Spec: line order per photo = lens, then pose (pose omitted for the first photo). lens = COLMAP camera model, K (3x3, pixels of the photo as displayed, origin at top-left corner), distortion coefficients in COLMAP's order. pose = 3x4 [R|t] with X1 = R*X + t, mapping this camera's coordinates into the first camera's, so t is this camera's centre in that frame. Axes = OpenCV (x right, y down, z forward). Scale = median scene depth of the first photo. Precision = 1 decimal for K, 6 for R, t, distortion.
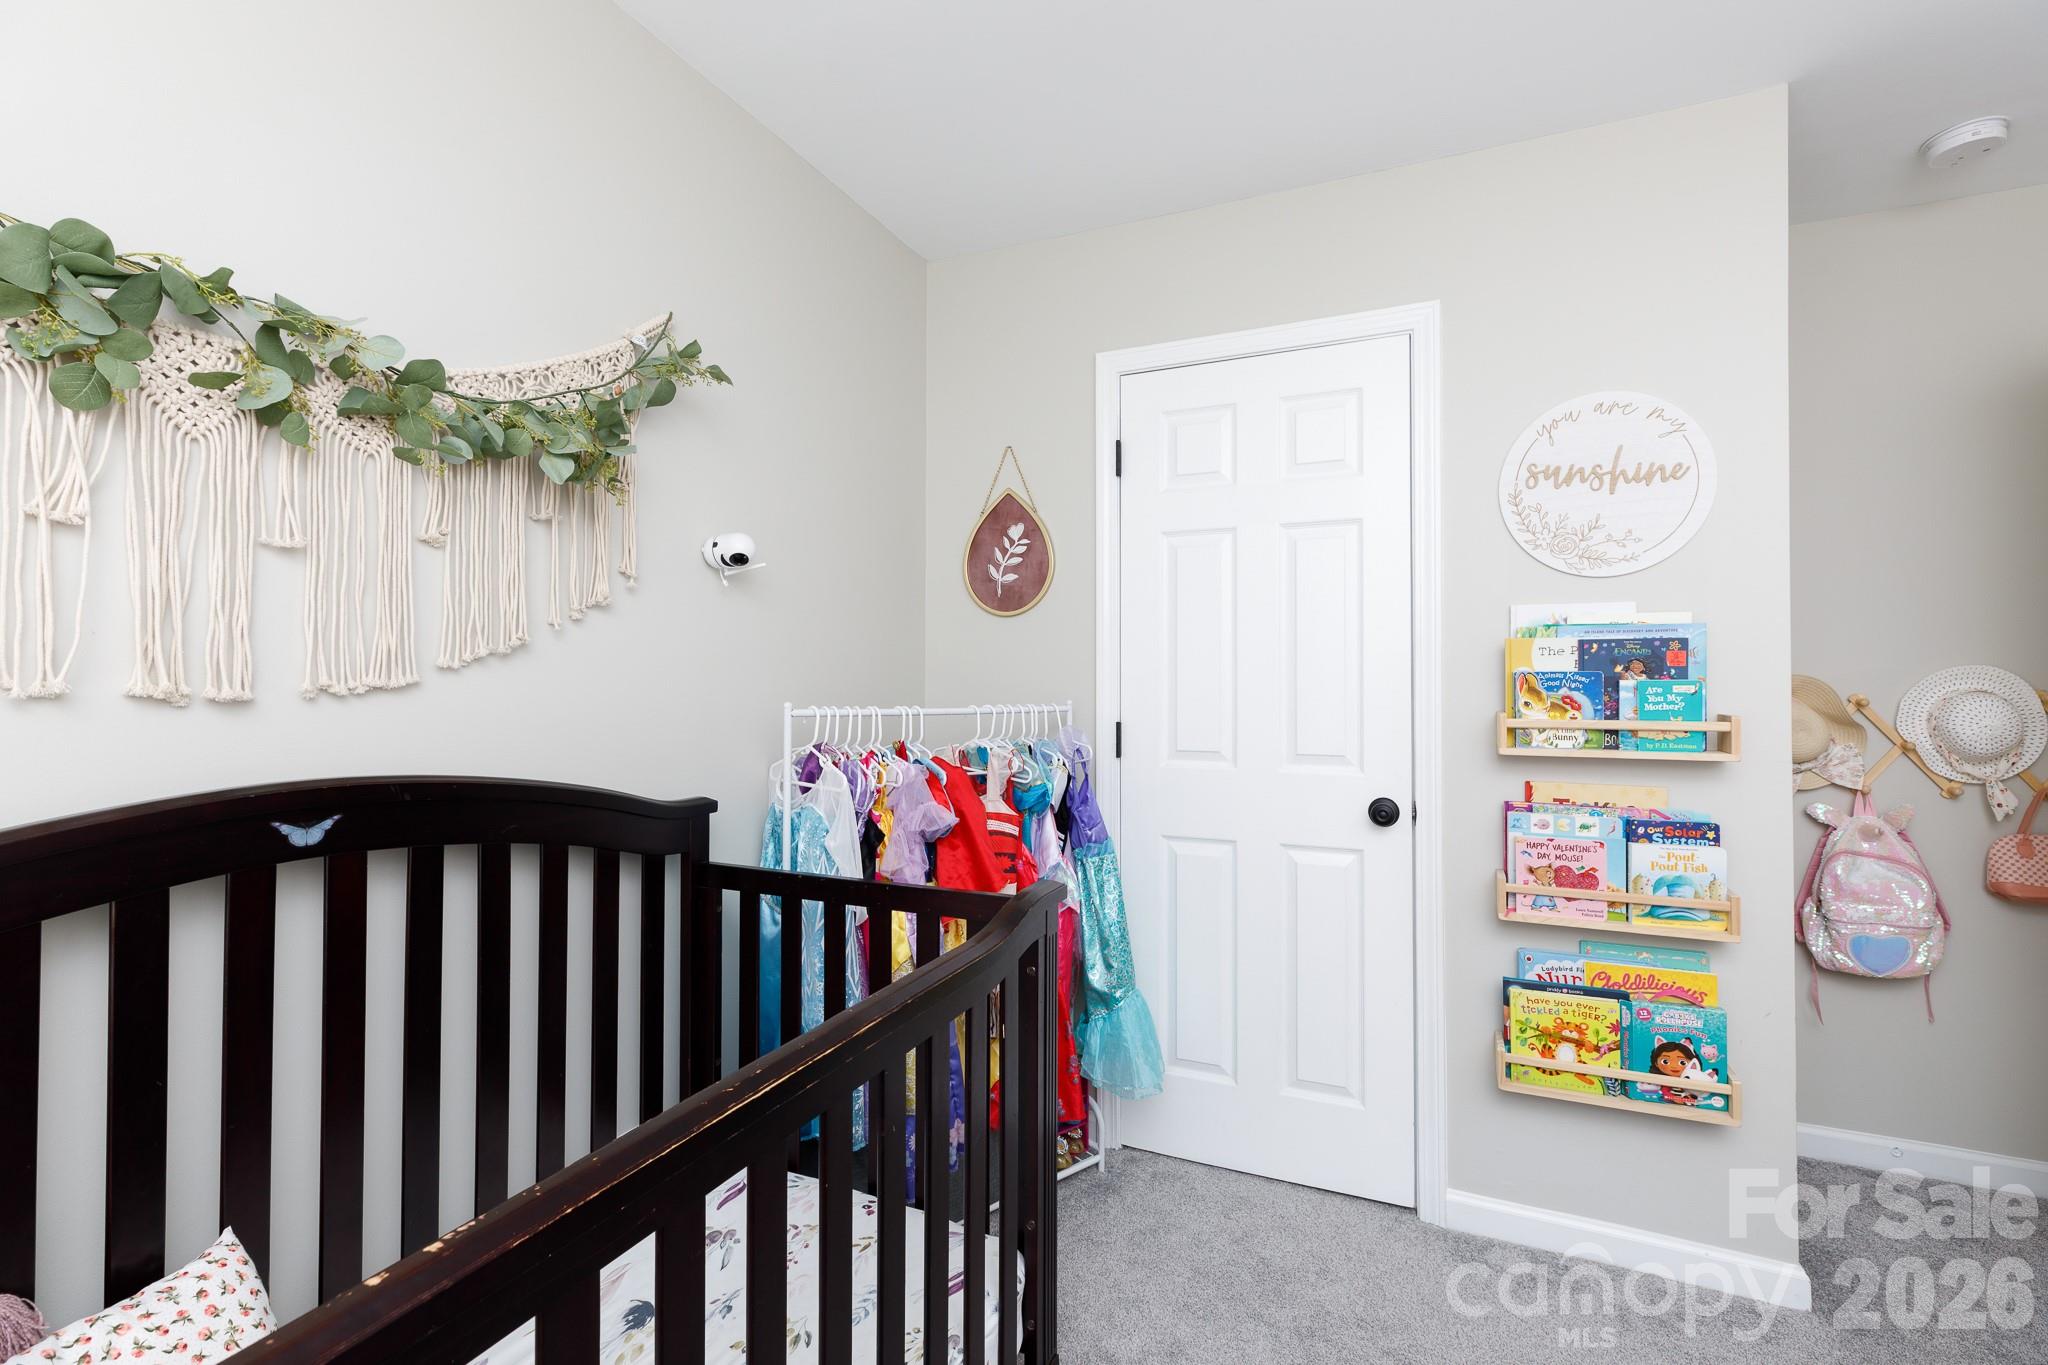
lens RADIAL K [[920.6, 0, 1025.4], [0, 920.6, 685.9], [0, 0, 1]] dist [0.007144, -0.001193]
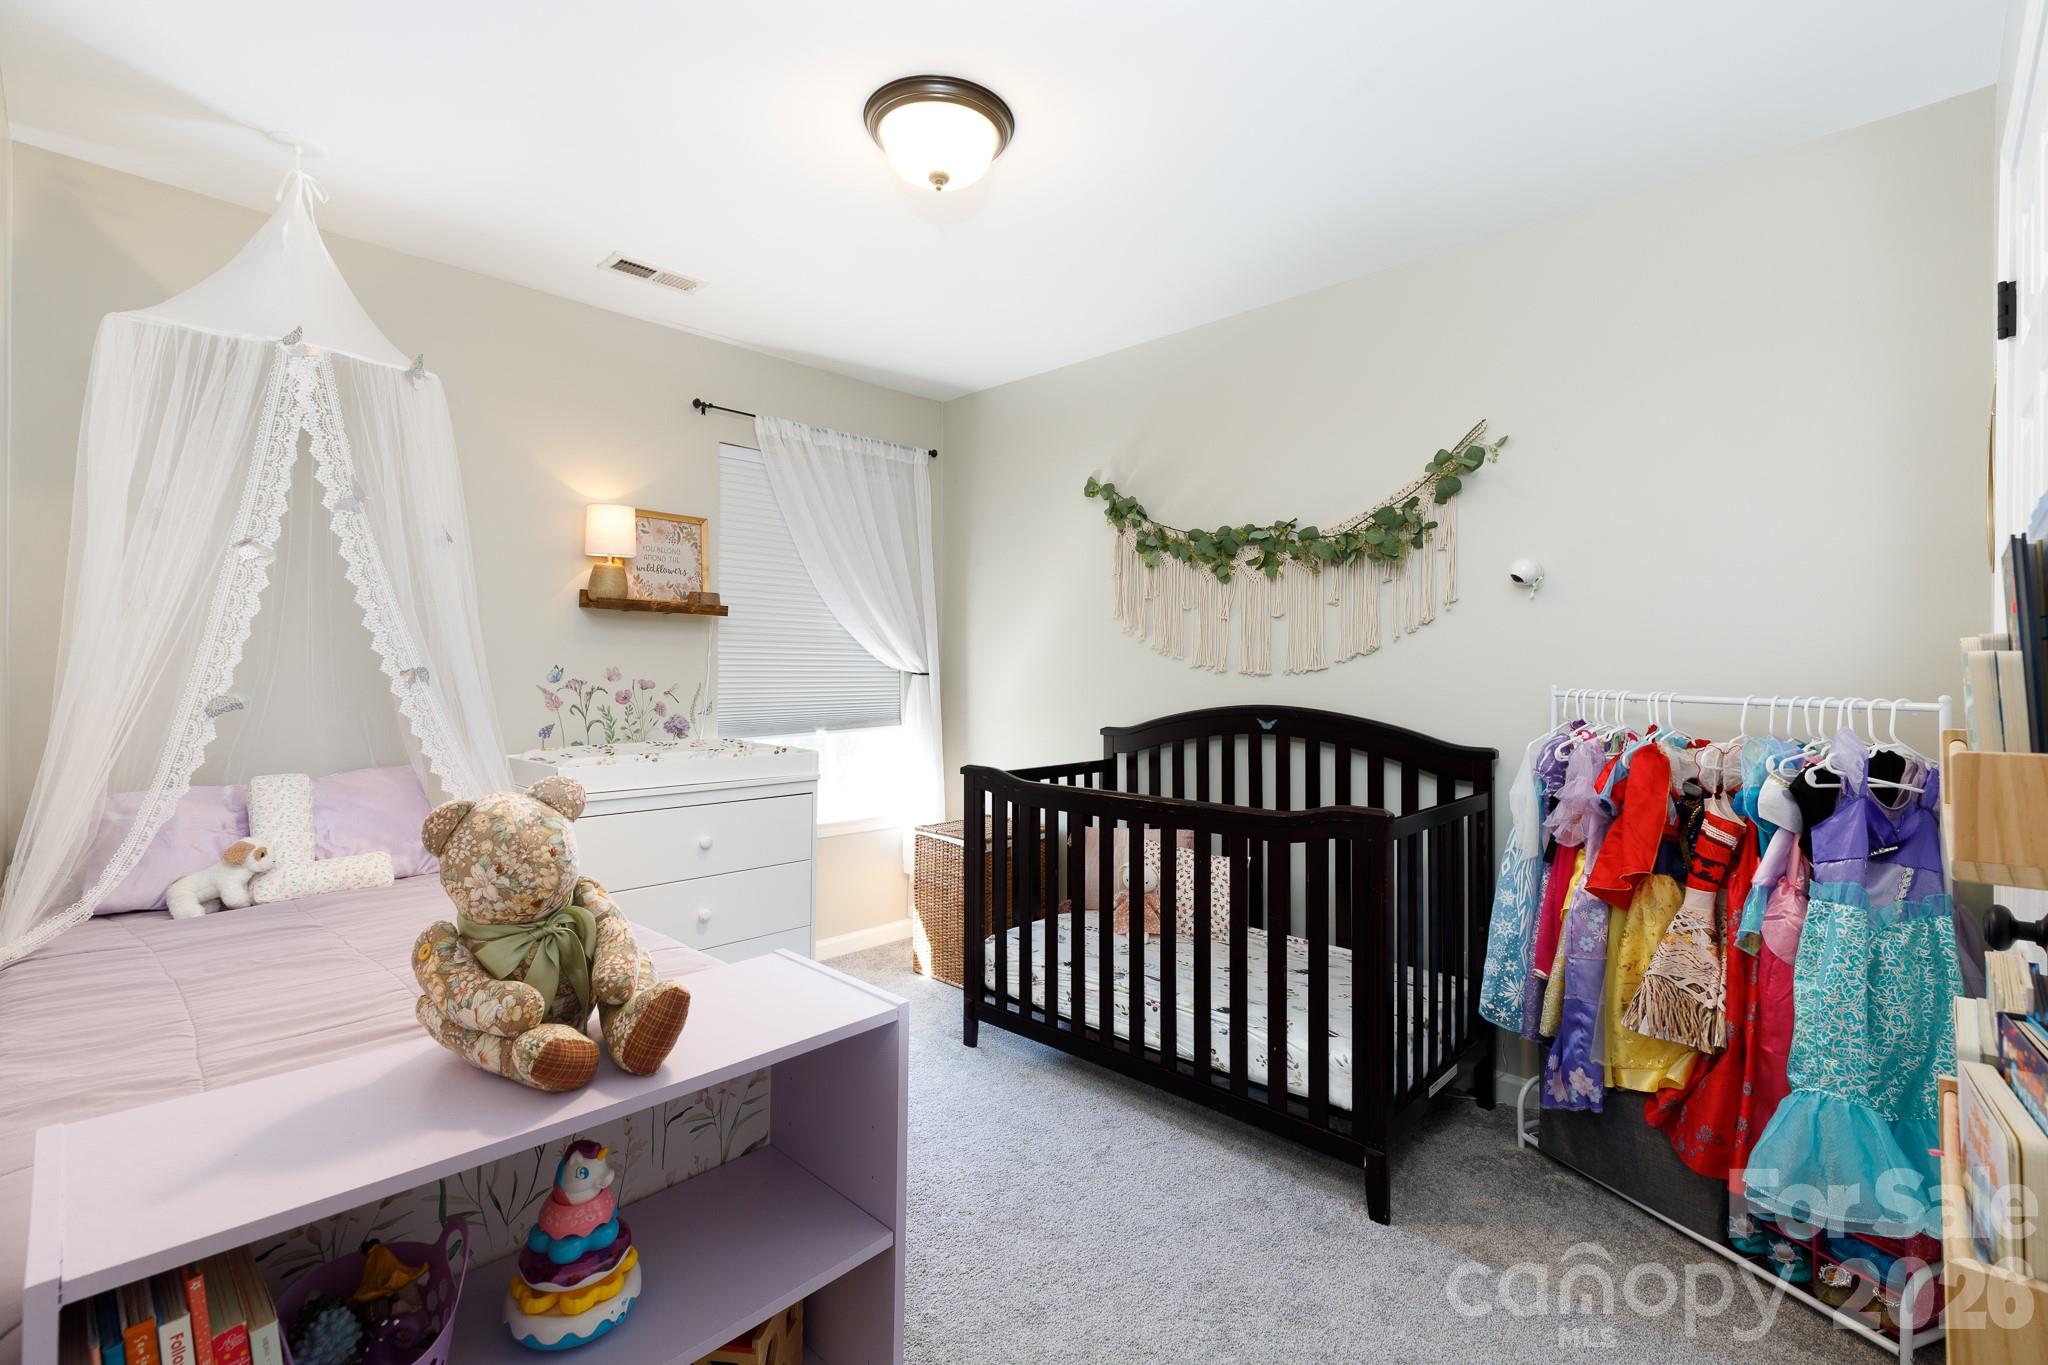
lens RADIAL K [[920.6, 0, 1023.6], [0, 920.6, 666.8], [0, 0, 1]] dist [0.007144, -0.001193]
pose [[-0.349347, 0.004671, -0.936982, 1.821749], [-0.001655, 0.999983, 0.005602, -0.018182], [0.936992, 0.003508, -0.349333, 1.192666]]
